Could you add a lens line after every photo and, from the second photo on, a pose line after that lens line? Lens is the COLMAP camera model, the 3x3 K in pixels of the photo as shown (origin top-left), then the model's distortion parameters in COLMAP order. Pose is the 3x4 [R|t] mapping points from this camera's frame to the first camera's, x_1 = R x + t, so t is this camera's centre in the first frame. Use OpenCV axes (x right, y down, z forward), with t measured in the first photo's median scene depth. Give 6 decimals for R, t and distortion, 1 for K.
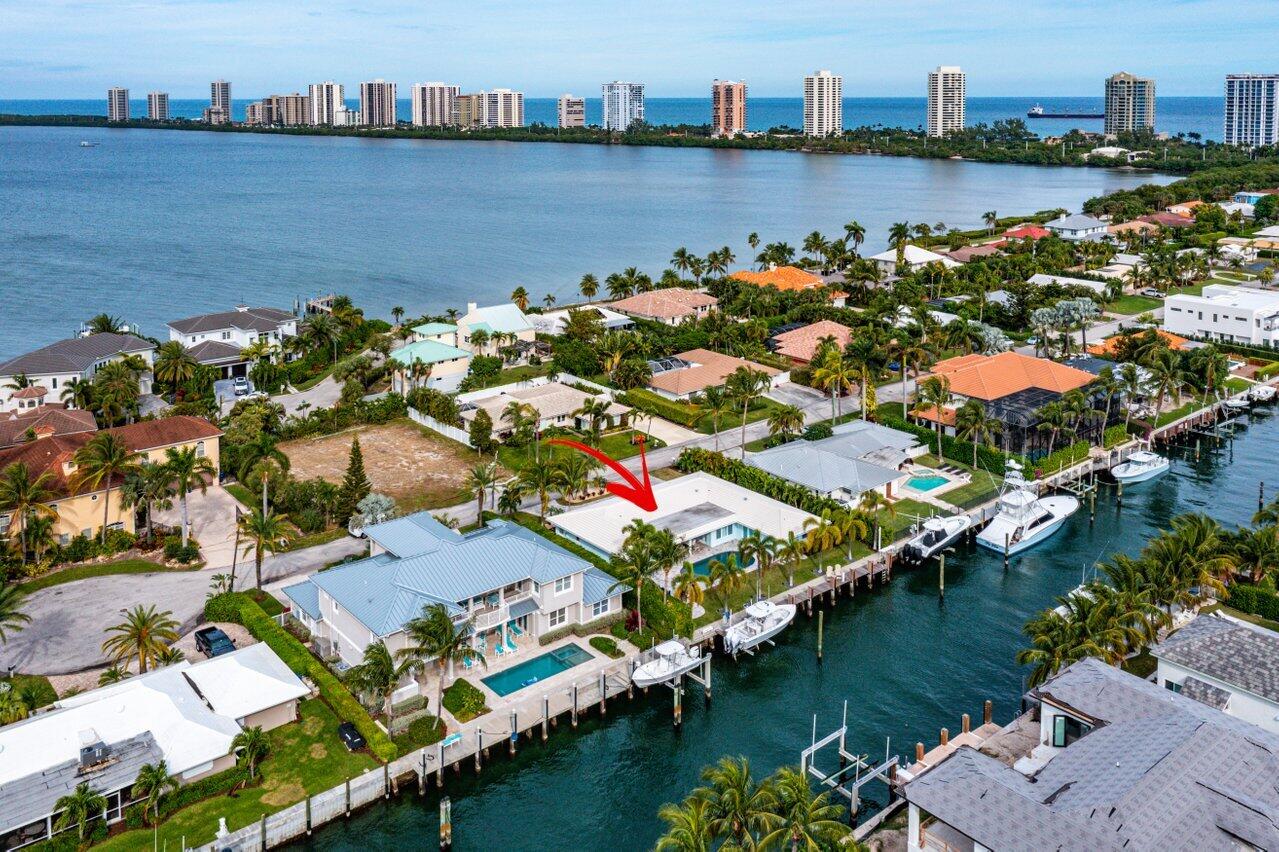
lens RADIAL K [[1008.0, 0, 639.5], [0, 1008.0, 426.0], [0, 0, 1]] dist [0.049178, 0.000178]
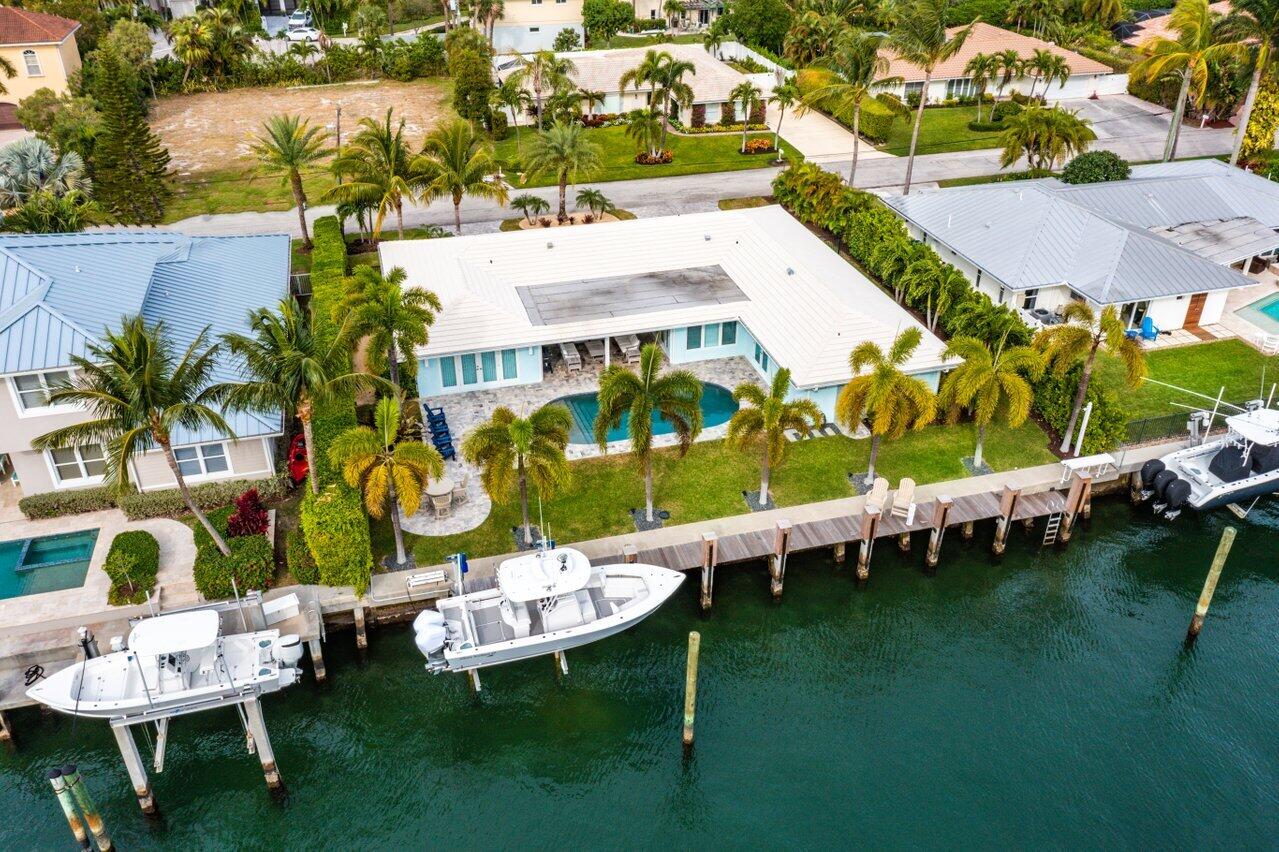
lens RADIAL K [[1008.0, 0, 639.5], [0, 1008.0, 426.0], [0, 0, 1]] dist [0.049178, 0.000178]
pose [[0.920118, 0.220856, -0.323427, 0.207143], [-0.137314, 0.955328, 0.261714, 0.032562], [0.366780, -0.196397, 0.909341, 0.588363]]
